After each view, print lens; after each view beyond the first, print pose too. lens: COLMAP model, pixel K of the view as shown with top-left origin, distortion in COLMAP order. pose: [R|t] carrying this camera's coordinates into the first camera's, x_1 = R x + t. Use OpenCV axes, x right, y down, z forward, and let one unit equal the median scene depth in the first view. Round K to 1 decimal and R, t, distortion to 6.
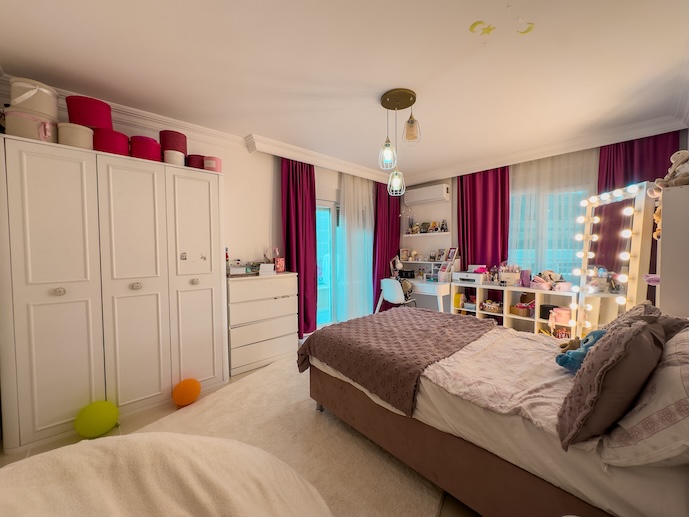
lens RADIAL K [[274.4, 0, 346.3], [0, 274.4, 258.4], [0, 0, 1]] dist [-0.002888, 0.000028]
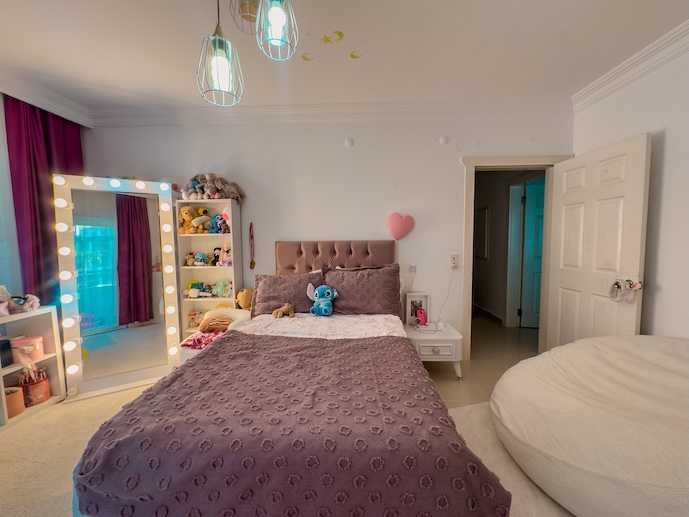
lens RADIAL K [[274.4, 0, 346.3], [0, 274.4, 258.4], [0, 0, 1]] dist [-0.002888, 0.000028]
pose [[-0.699026, -0.036507, 0.714163, -0.143847], [0.039489, 0.995202, 0.089524, -0.022621], [-0.714005, 0.090781, -0.694230, 0.725207]]
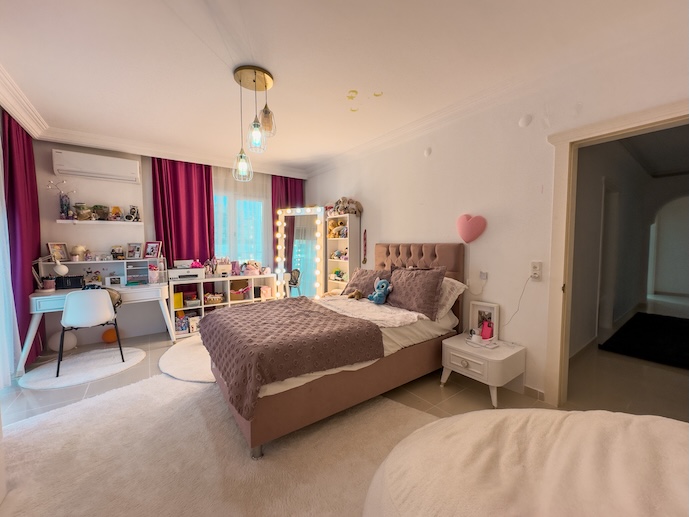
lens RADIAL K [[274.4, 0, 346.3], [0, 274.4, 258.4], [0, 0, 1]] dist [-0.002888, 0.000028]
pose [[0.116730, -0.046733, 0.992064, -0.420827], [0.035058, 0.998464, 0.042909, -0.003502], [-0.992545, 0.029771, 0.118189, 0.354458]]
